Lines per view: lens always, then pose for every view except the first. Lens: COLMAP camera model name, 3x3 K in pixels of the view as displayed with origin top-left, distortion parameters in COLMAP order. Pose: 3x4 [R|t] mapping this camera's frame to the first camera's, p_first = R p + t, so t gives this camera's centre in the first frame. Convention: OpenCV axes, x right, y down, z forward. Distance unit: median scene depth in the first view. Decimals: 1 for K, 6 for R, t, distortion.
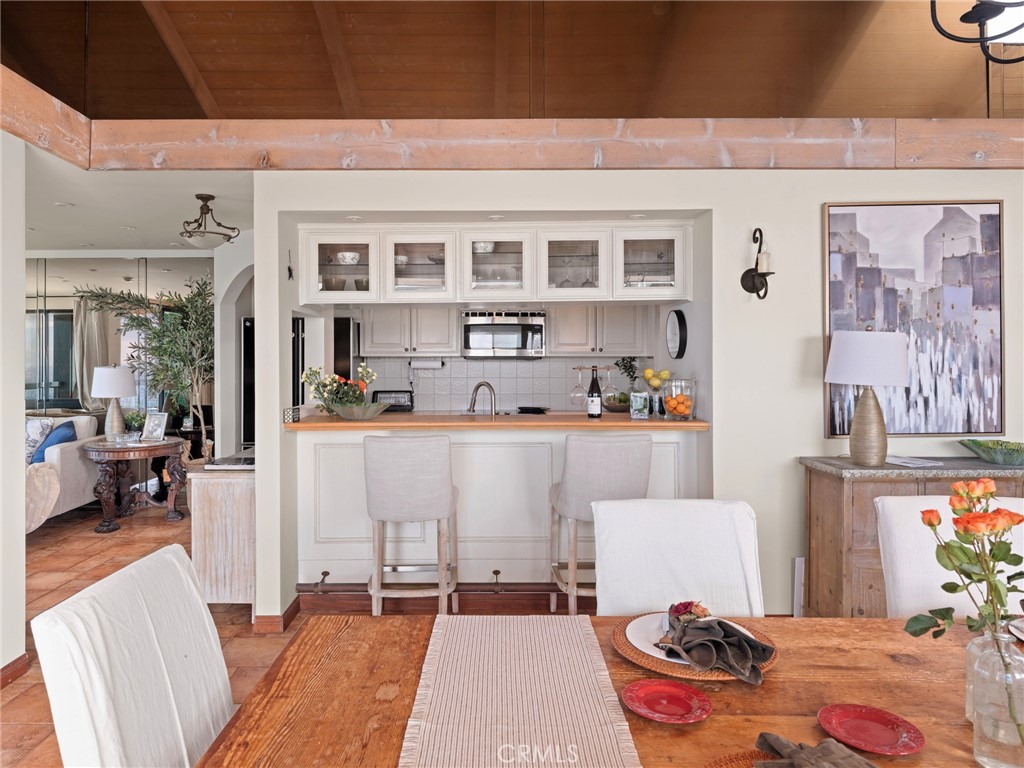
lens RADIAL K [[659.8, 0, 512.0], [0, 659.8, 384.0], [0, 0, 1]] dist [-0.002610, -0.001316]
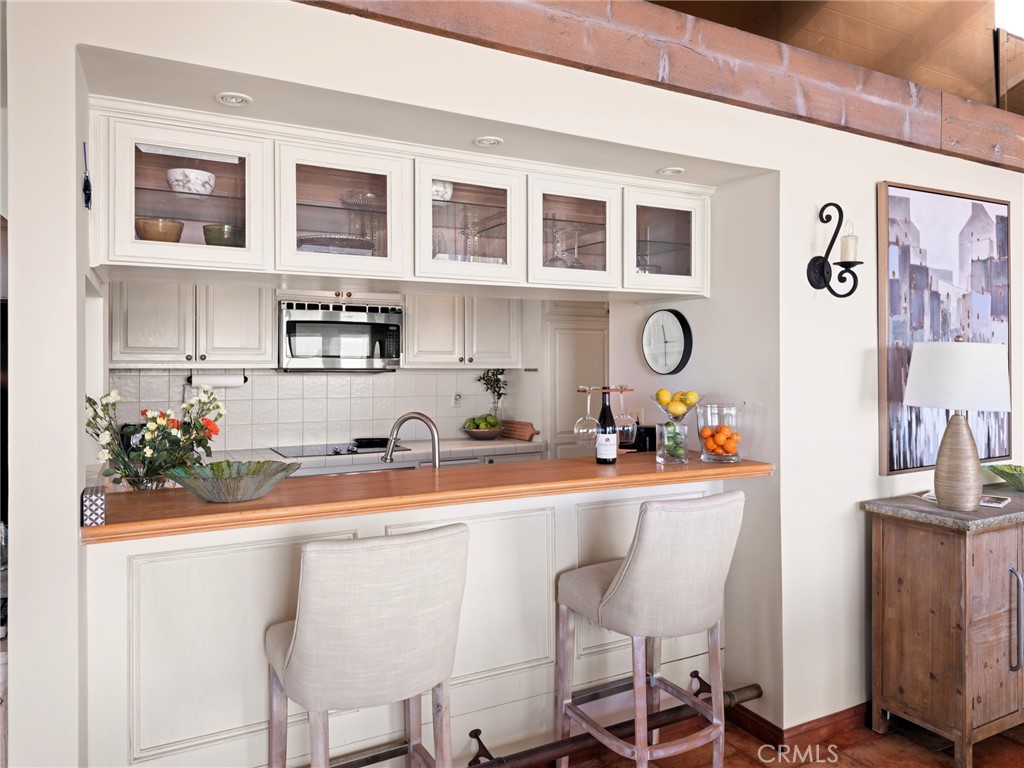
lens RADIAL K [[680.9, 0, 513.2], [0, 680.9, 376.1], [0, 0, 1]] dist [0.002391, -0.000898]
pose [[0.892224, -0.004168, 0.451575, -0.299089], [0.014835, 0.999688, -0.020082, -0.028148], [-0.451350, 0.024617, 0.892007, 0.469330]]
